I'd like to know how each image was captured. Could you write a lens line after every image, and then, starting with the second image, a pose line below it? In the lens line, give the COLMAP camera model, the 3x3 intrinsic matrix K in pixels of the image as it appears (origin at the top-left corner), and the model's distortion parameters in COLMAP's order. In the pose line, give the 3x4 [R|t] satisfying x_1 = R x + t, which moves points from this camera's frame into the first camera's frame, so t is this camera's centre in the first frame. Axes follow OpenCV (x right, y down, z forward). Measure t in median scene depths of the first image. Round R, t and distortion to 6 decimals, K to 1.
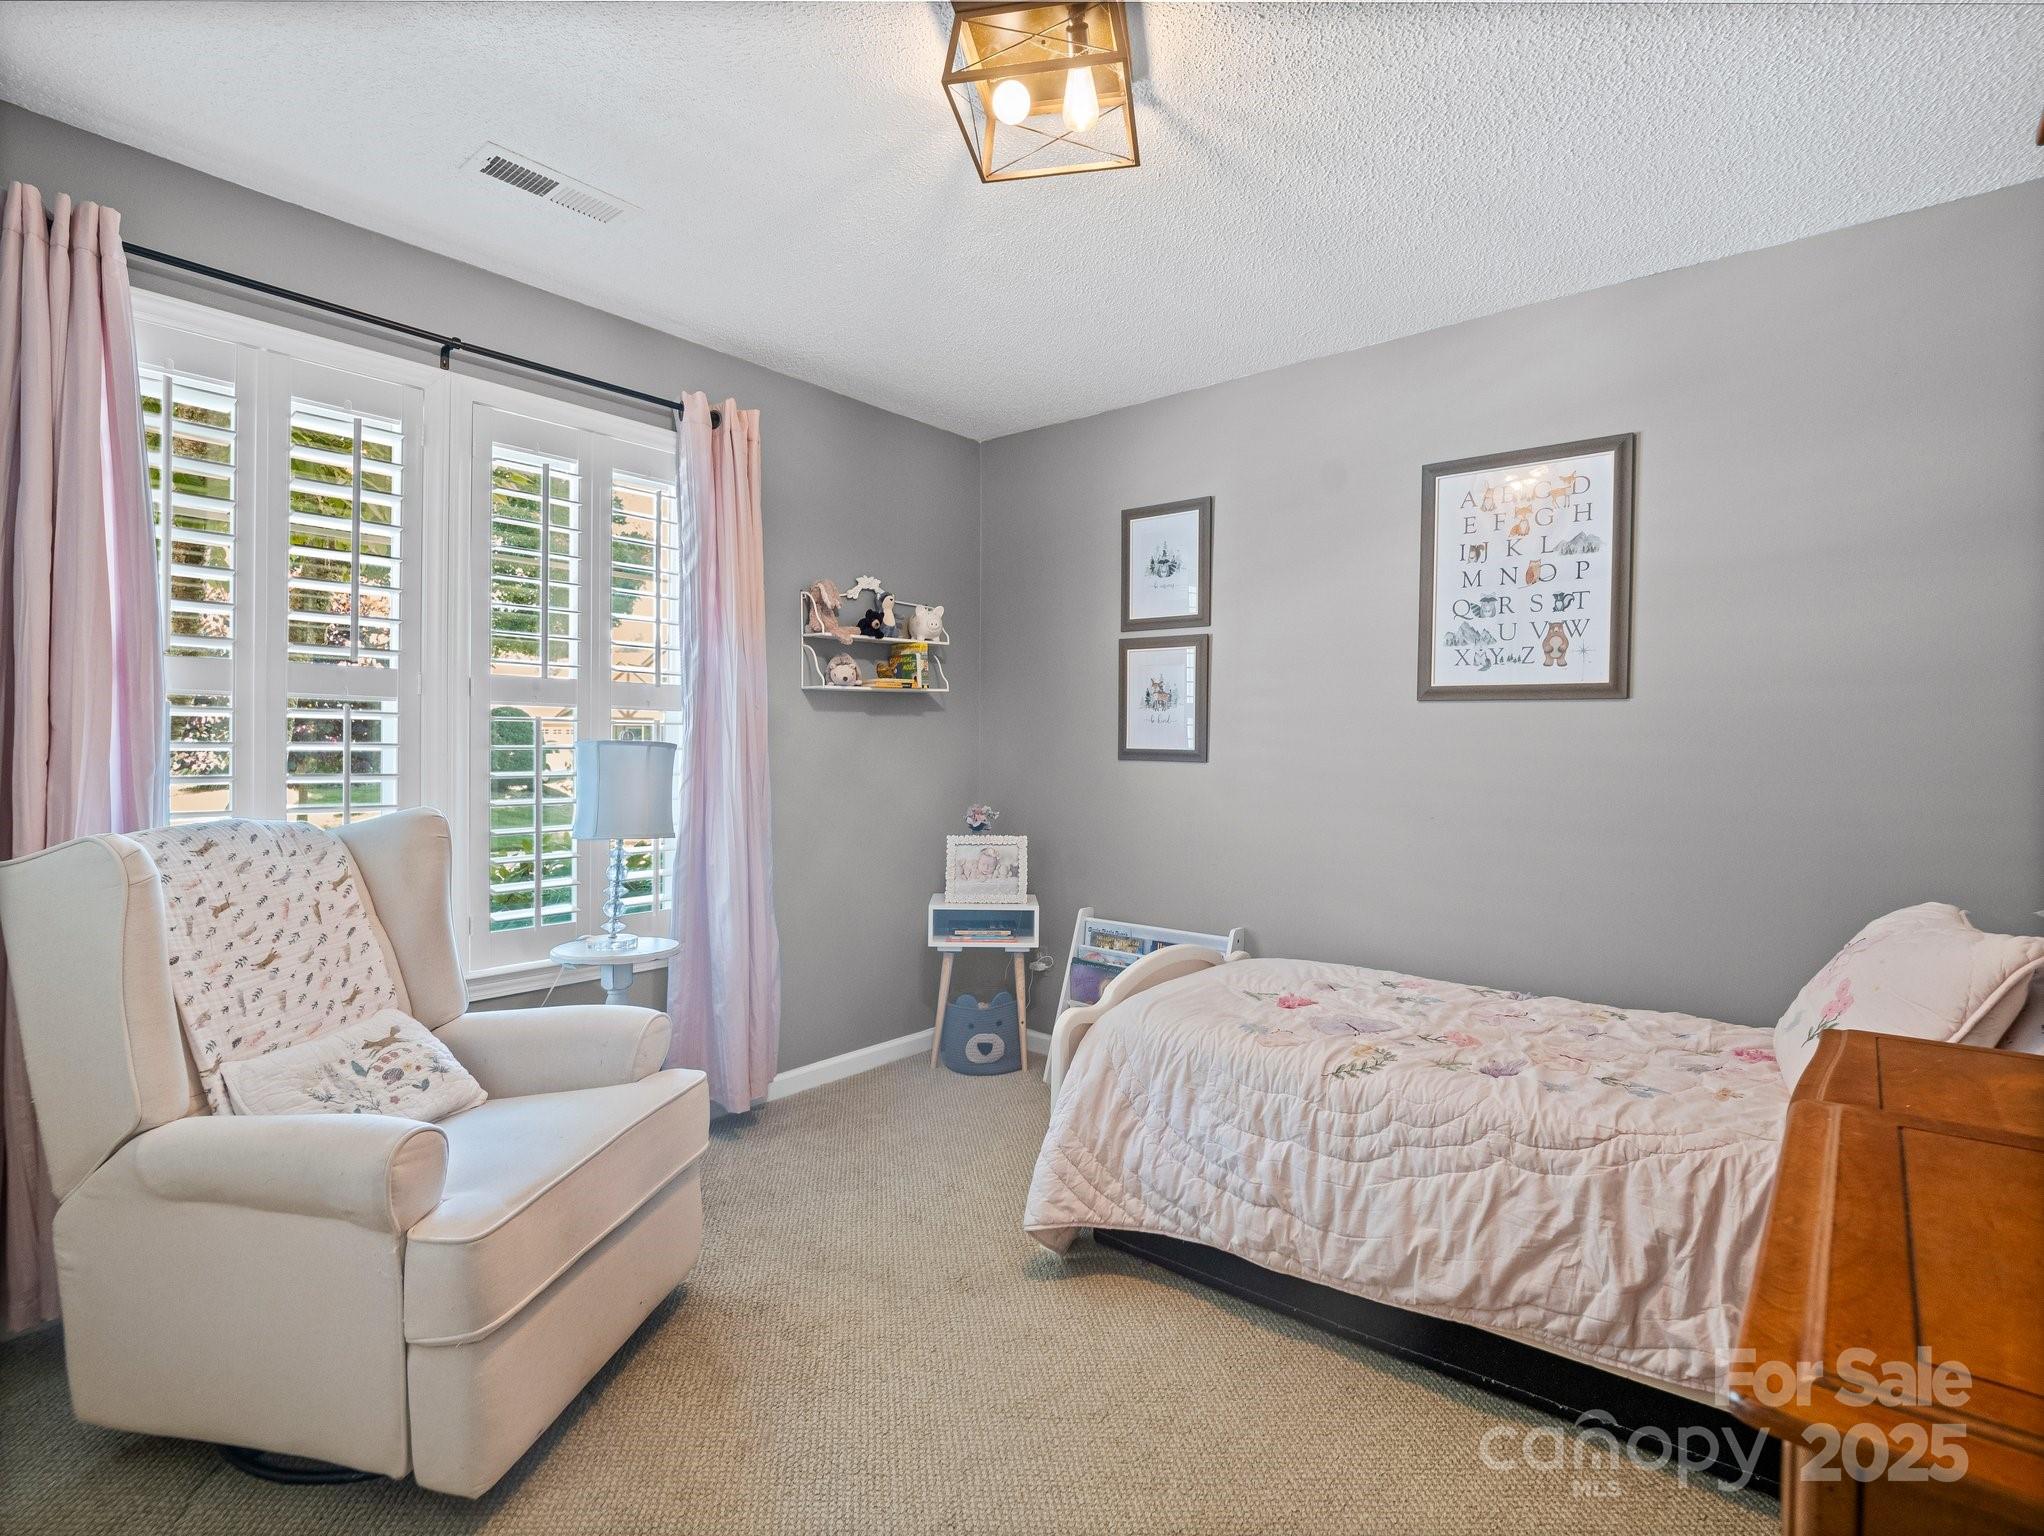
lens RADIAL K [[1013.5, 0, 1019.6], [0, 1013.5, 763.5], [0, 0, 1]] dist [-0.002079, -0.000053]
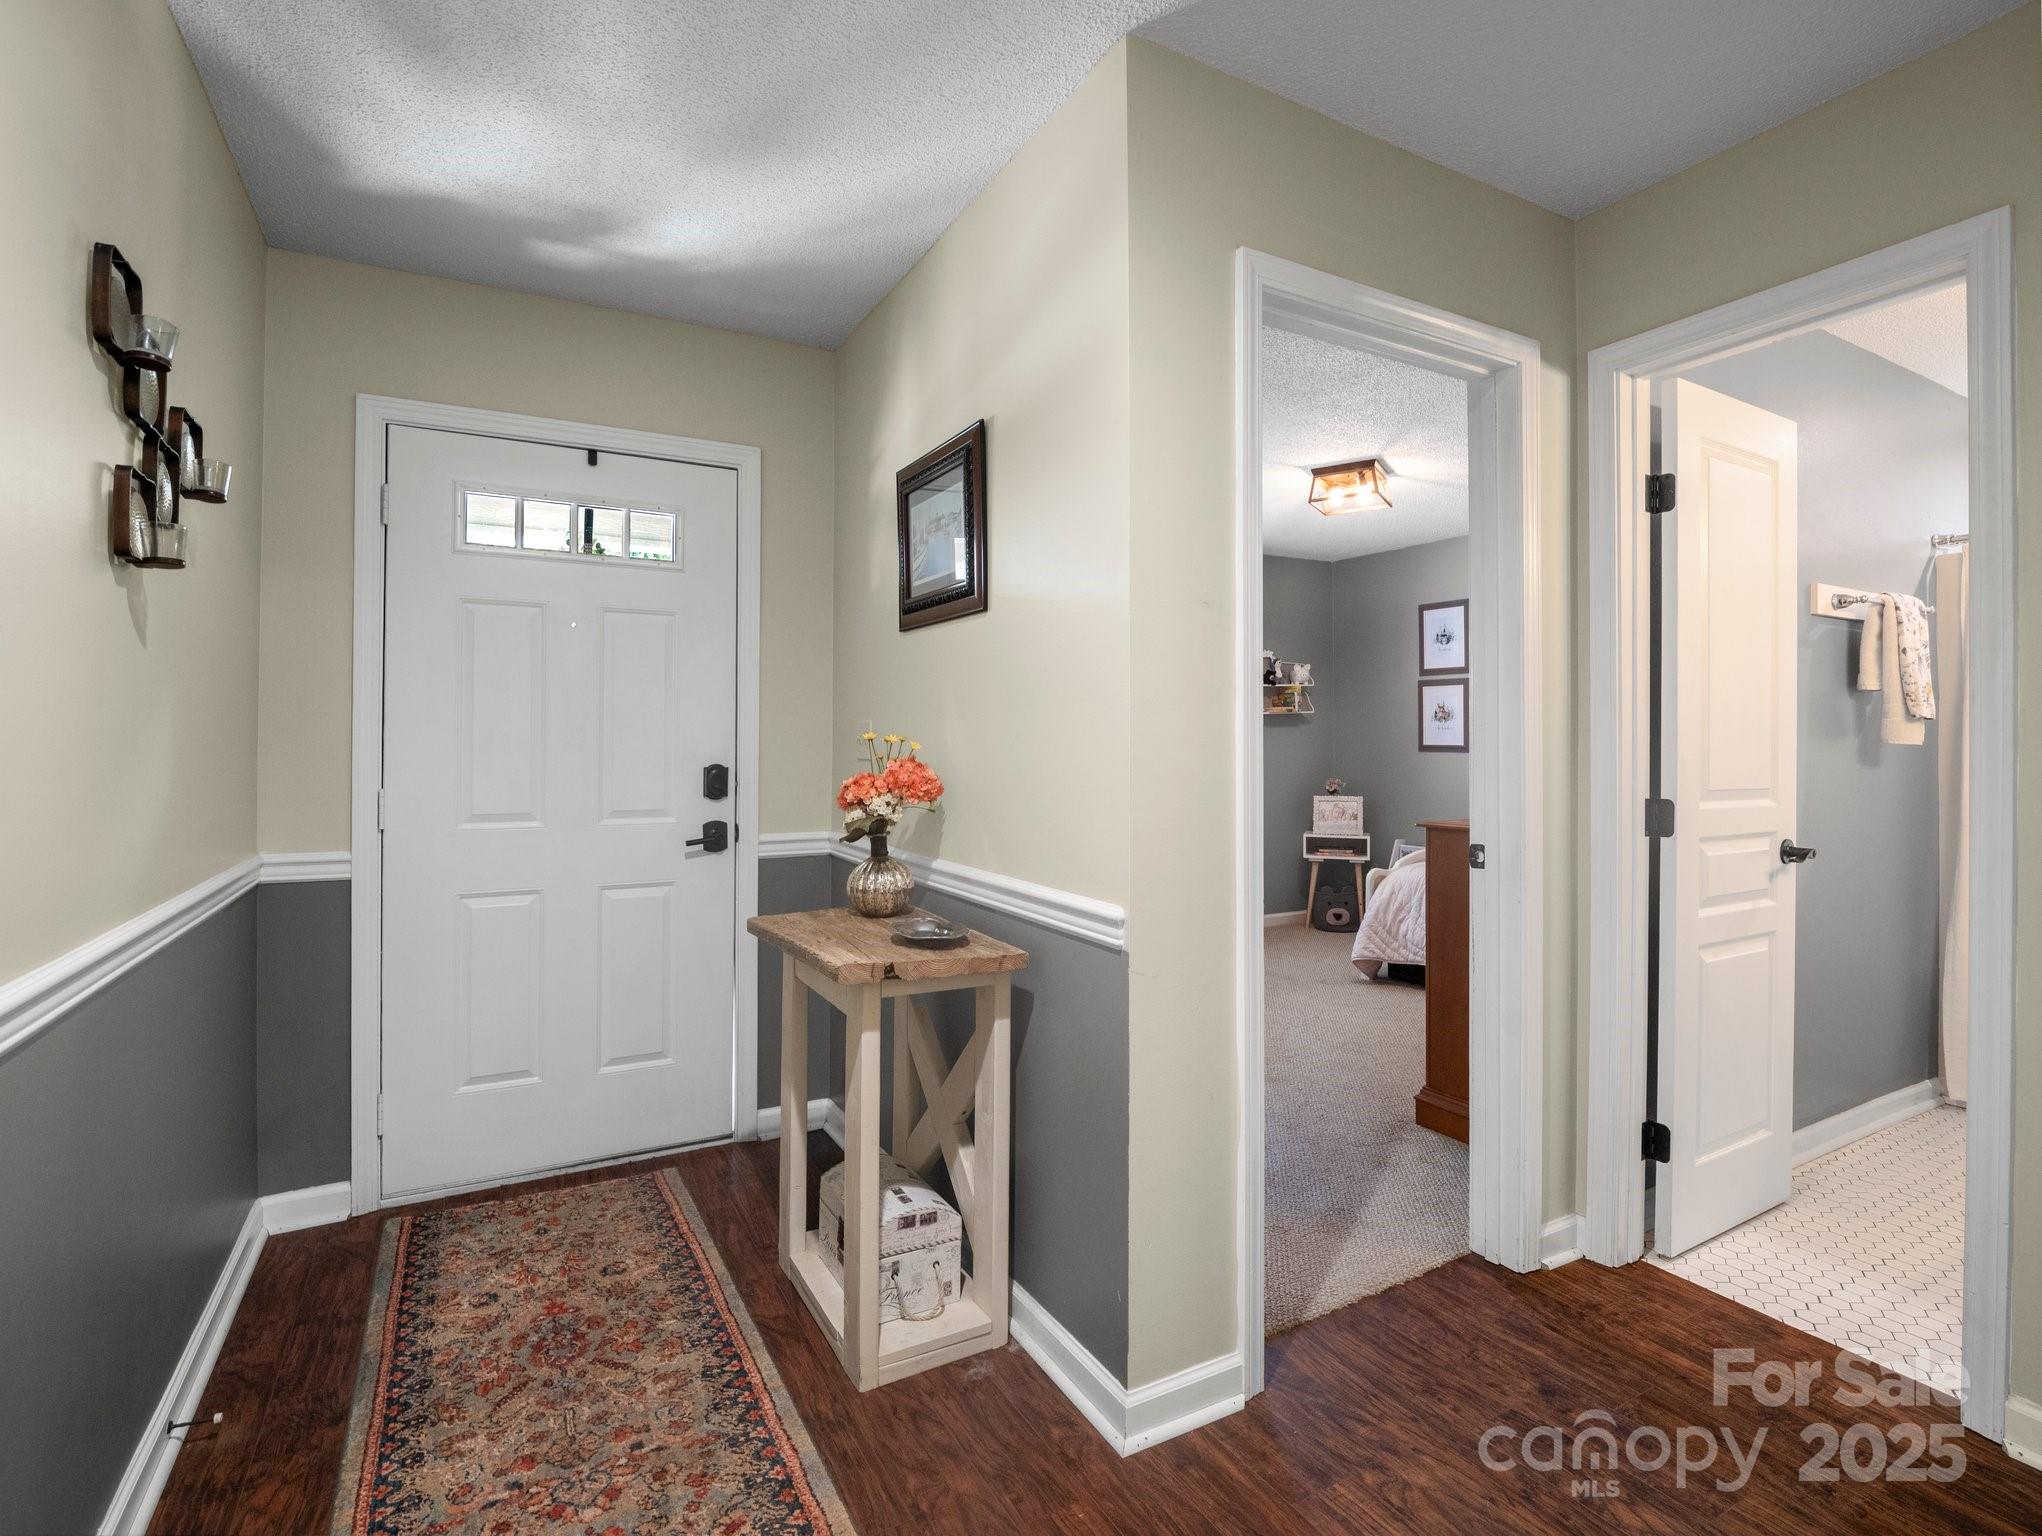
lens RADIAL K [[993.9, 0, 1004.4], [0, 993.9, 734.2], [0, 0, 1]] dist [-0.009966, -0.000458]
pose [[0.930947, -0.012667, -0.364935, 0.058955], [0.002393, 0.999588, -0.028592, 0.013481], [0.365147, 0.025744, 0.930594, -0.807666]]
